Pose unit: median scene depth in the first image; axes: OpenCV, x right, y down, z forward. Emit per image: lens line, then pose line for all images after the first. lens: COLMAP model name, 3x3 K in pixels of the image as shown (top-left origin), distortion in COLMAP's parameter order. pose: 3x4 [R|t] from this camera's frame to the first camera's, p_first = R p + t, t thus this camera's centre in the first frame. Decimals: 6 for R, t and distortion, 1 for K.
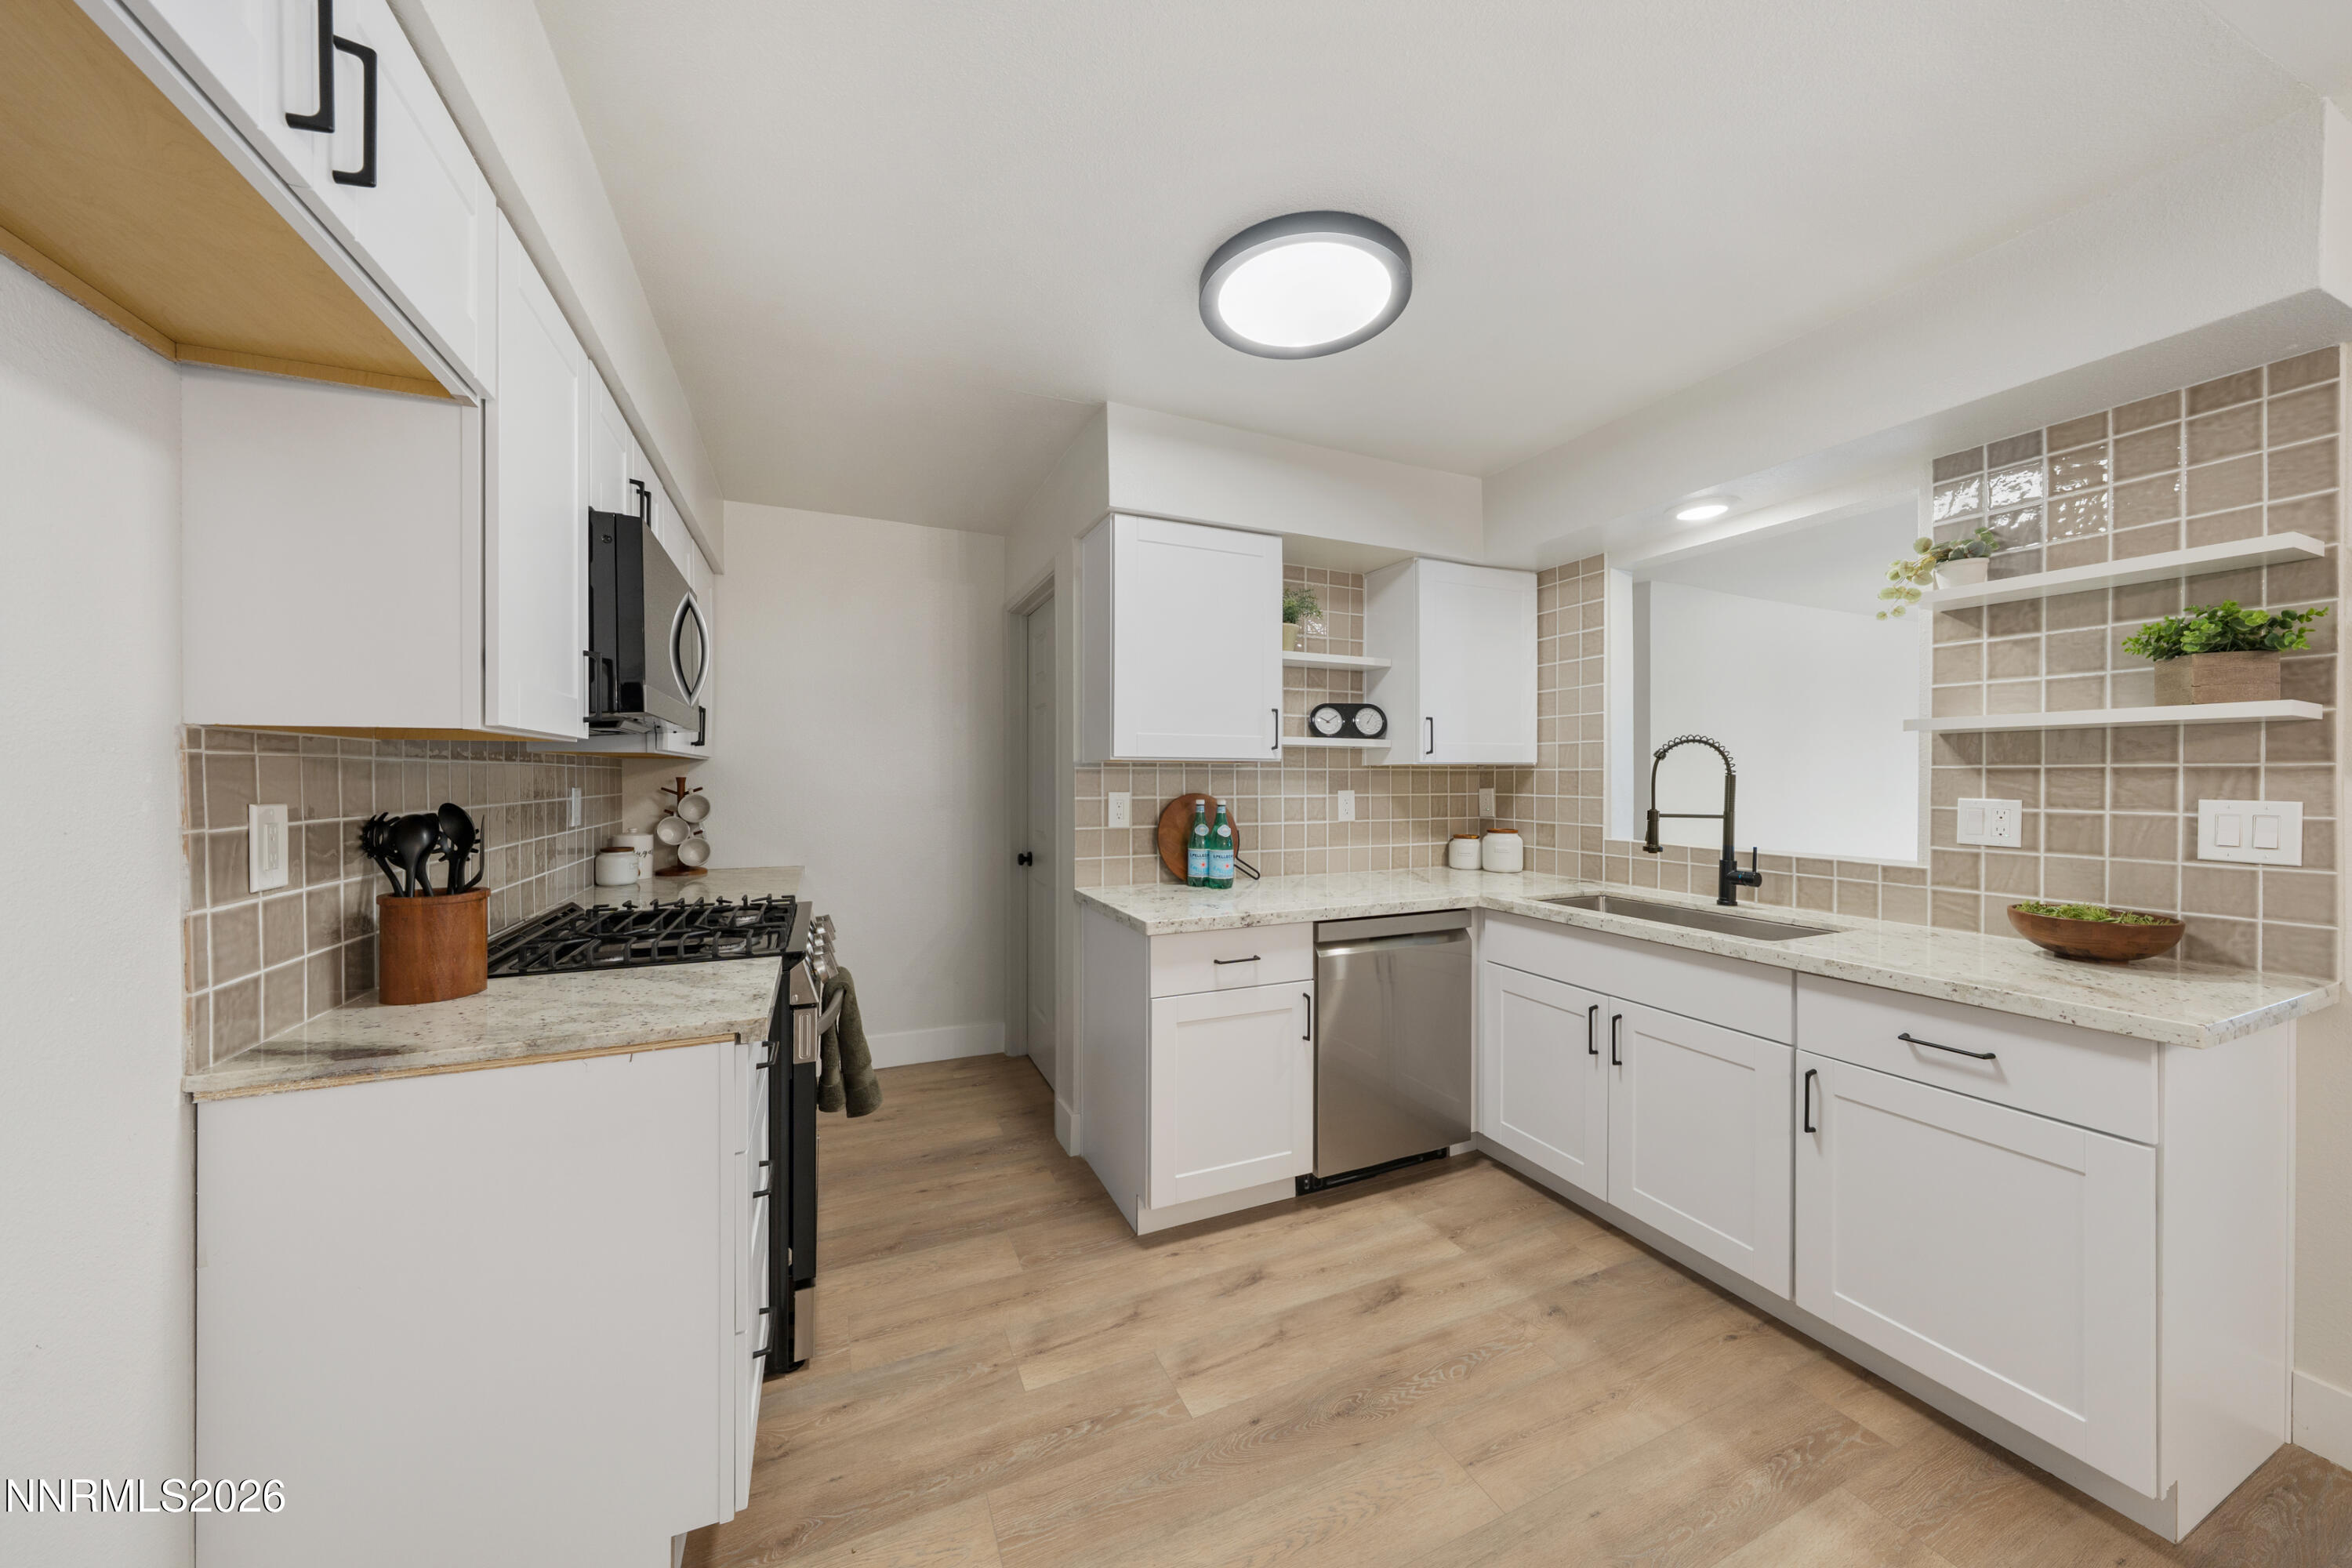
lens RADIAL K [[798.8, 0, 1171.1], [0, 798.8, 783.3], [0, 0, 1]] dist [-0.000458, -0.000081]
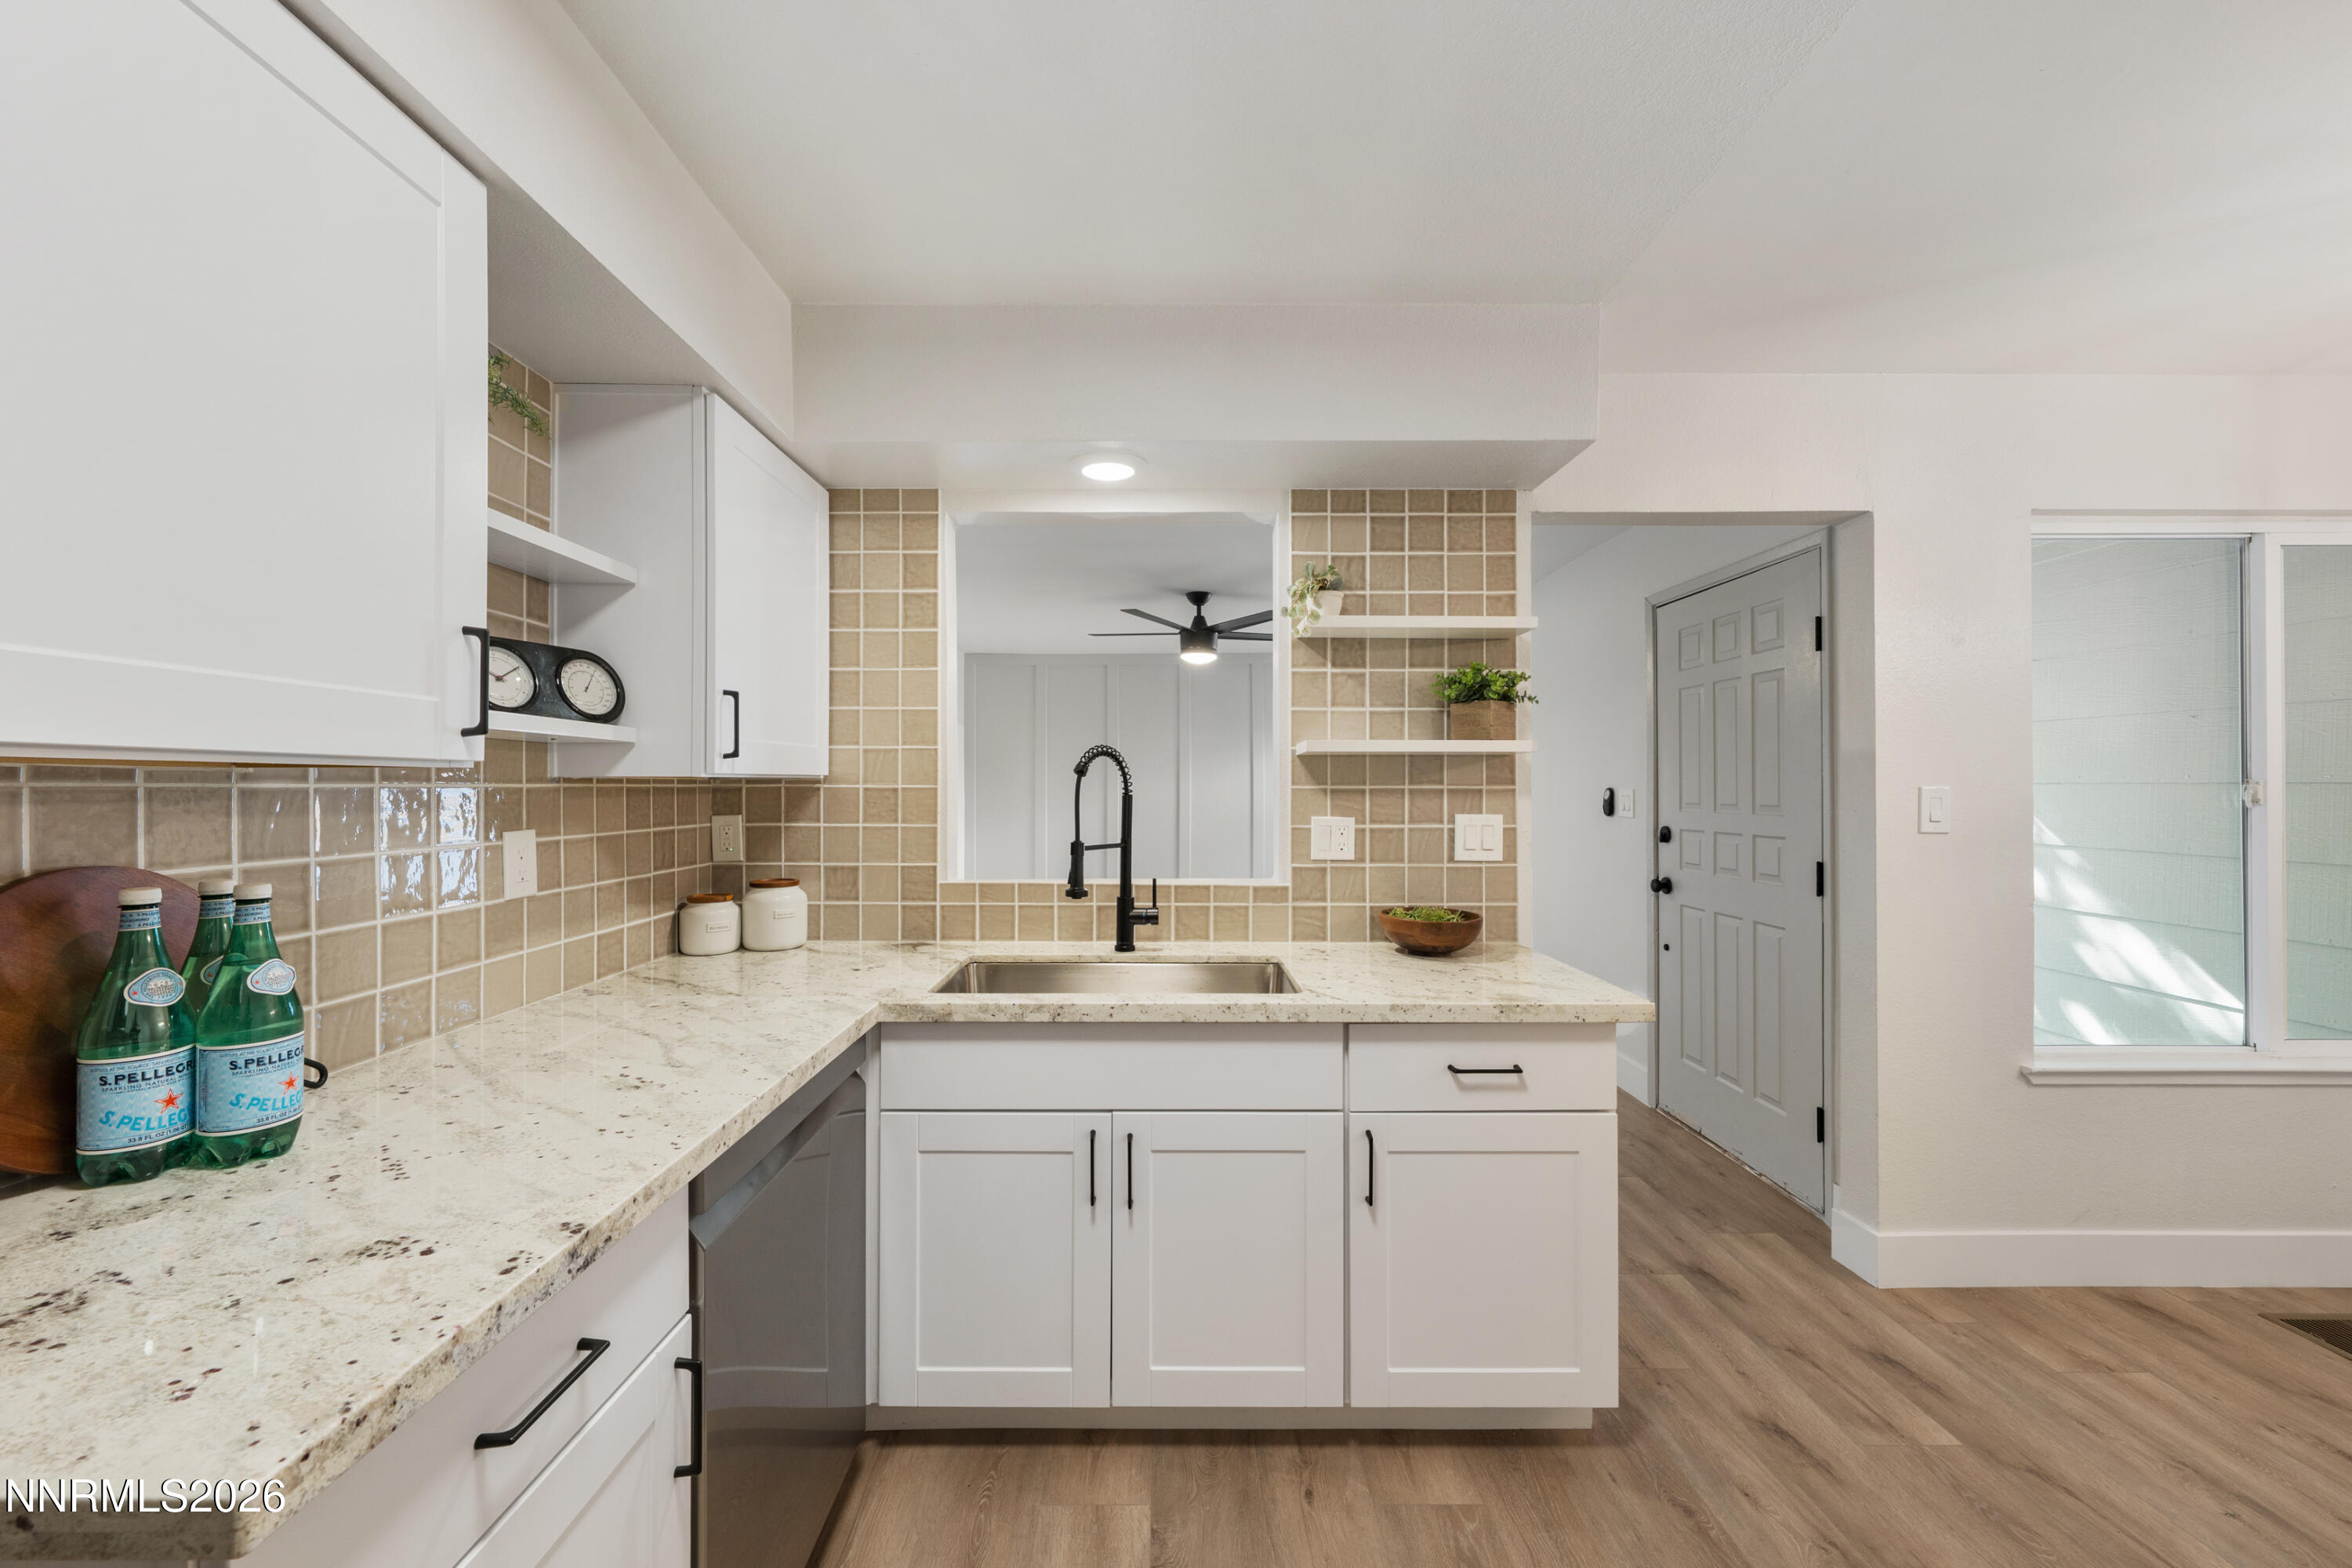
lens RADIAL K [[881.1, 0, 1167.6], [0, 881.1, 788.2], [0, 0, 1]] dist [-0.000503, 0.000175]
pose [[0.399560, -0.002314, 0.916704, -0.145318], [0.007732, 0.999970, -0.000845, -0.018143], [-0.916674, 0.007426, 0.399566, 0.654288]]
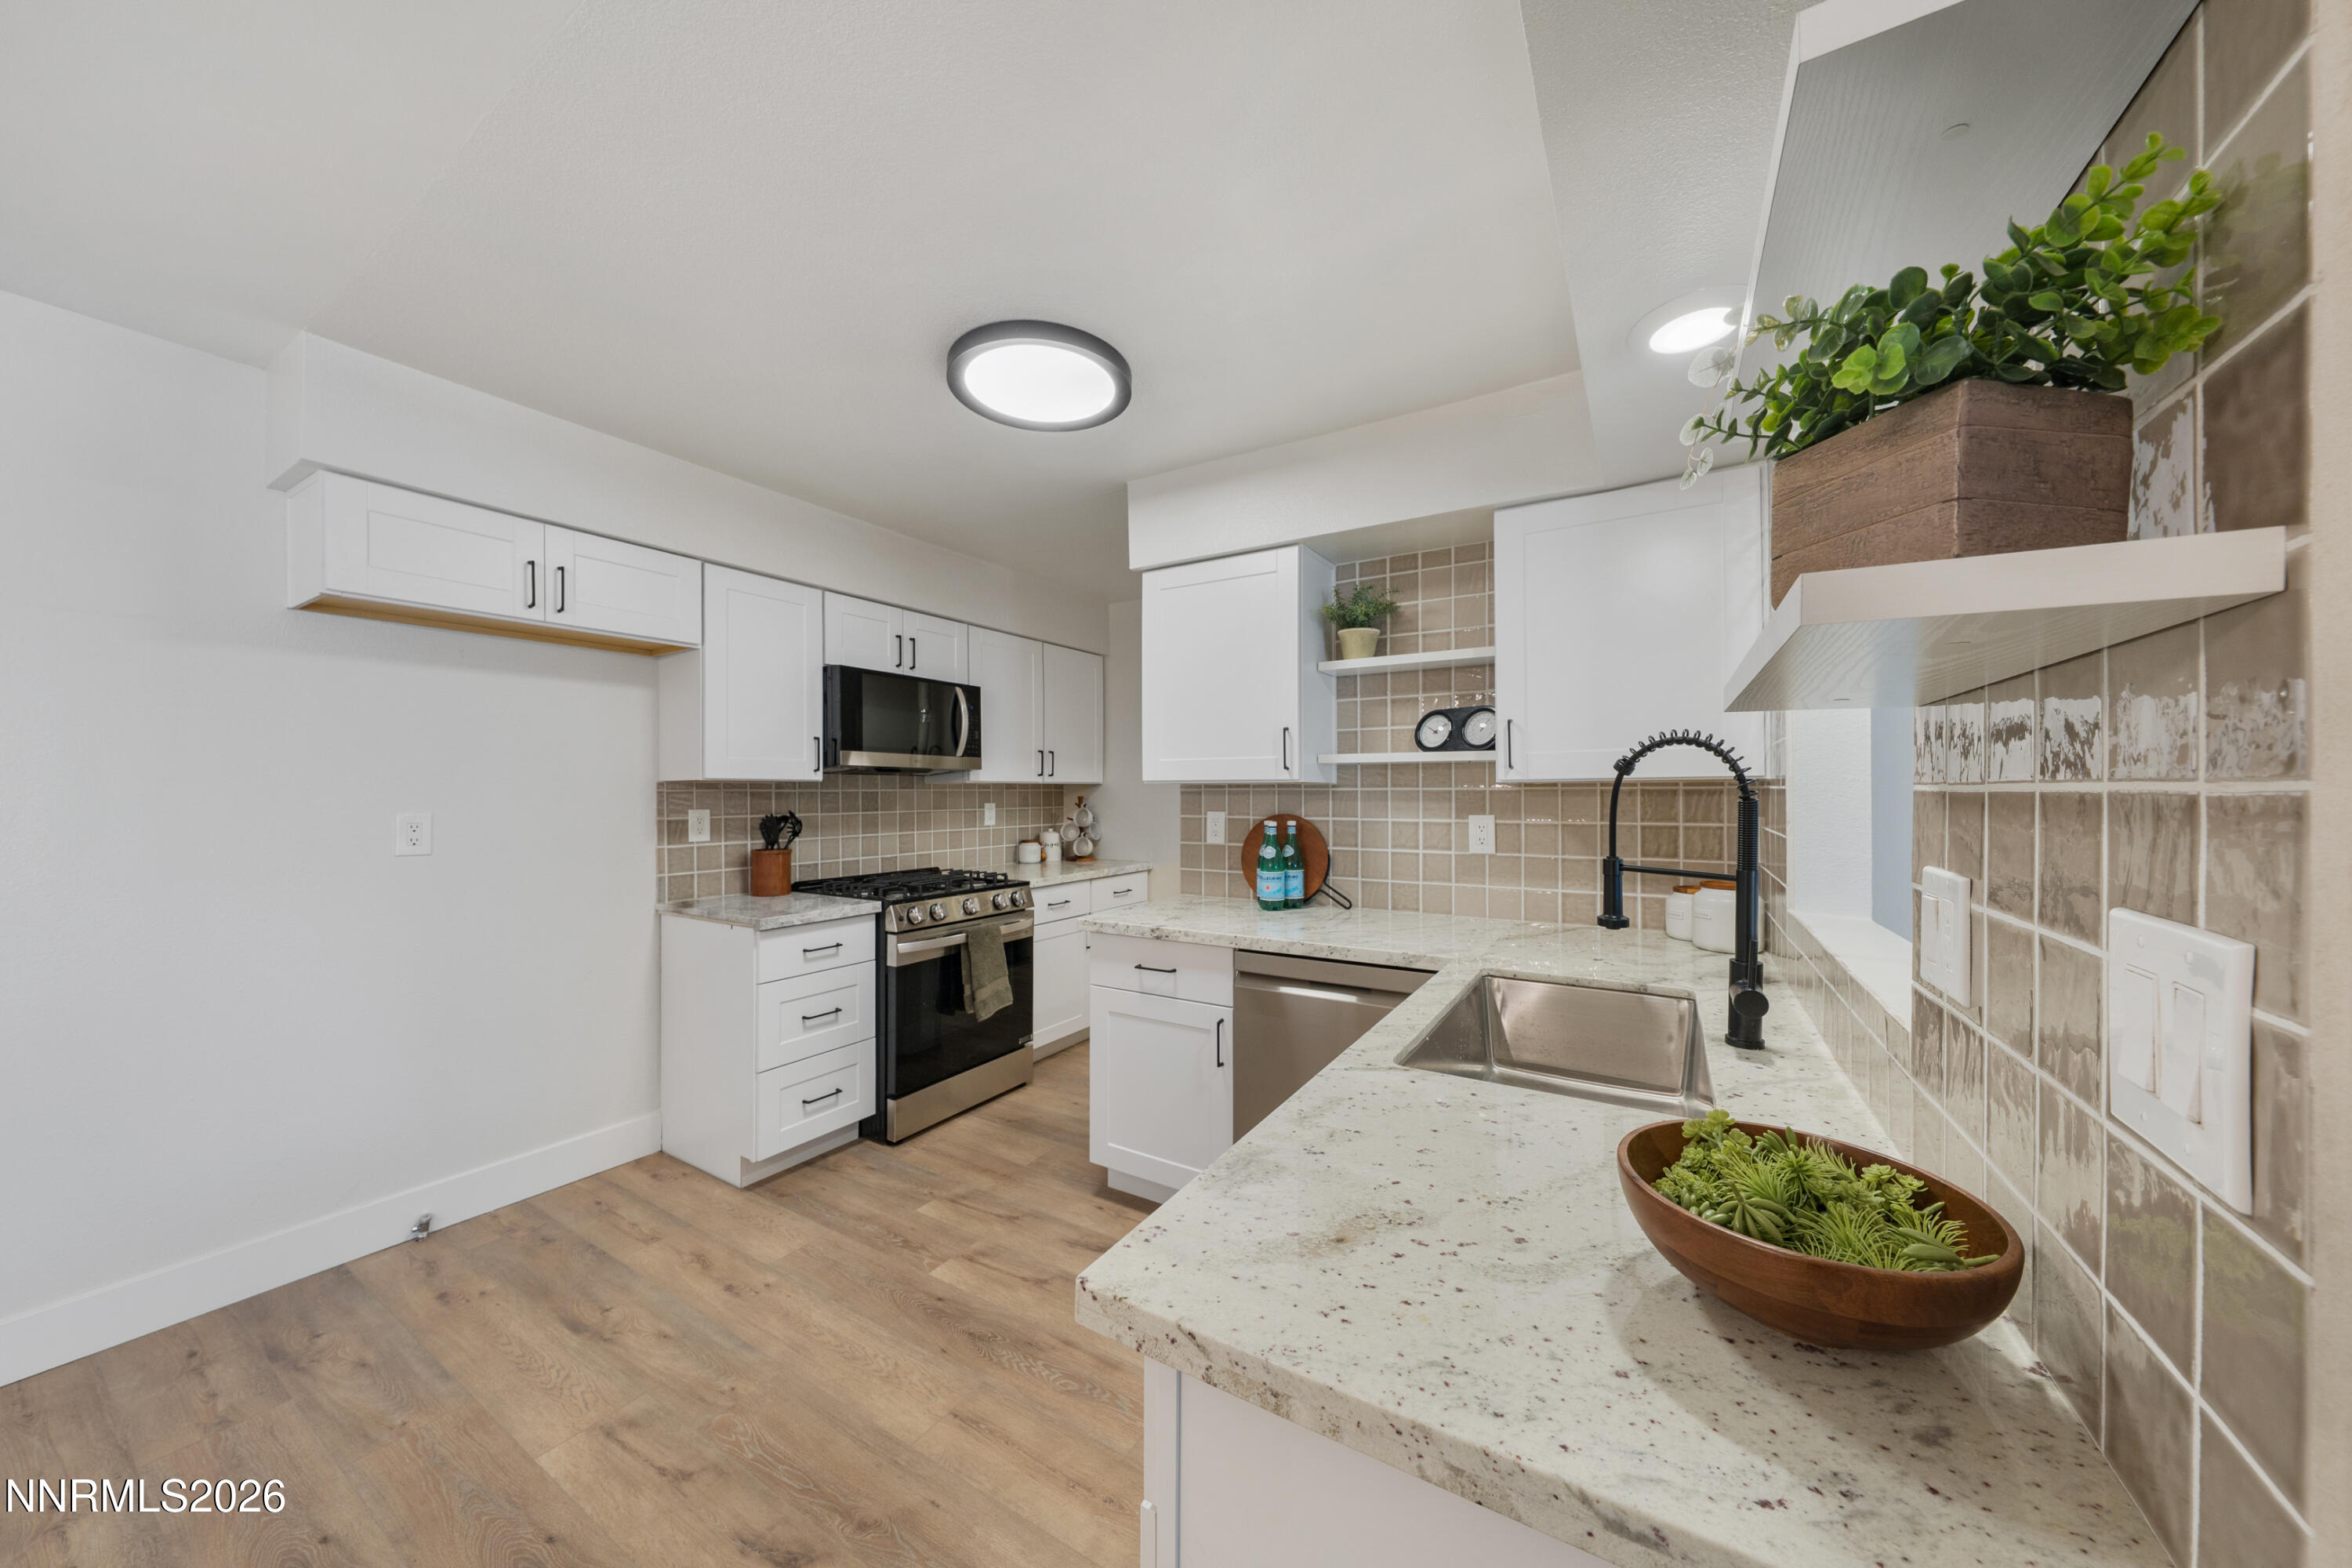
lens RADIAL K [[788.2, 0, 1173.8], [0, 788.2, 790.1], [0, 0, 1]] dist [-0.000917, -0.000096]
pose [[0.568882, -0.003827, -0.822410, 1.012478], [-0.003521, 0.999969, -0.007089, -0.013791], [0.822411, 0.006929, 0.568851, 0.426738]]
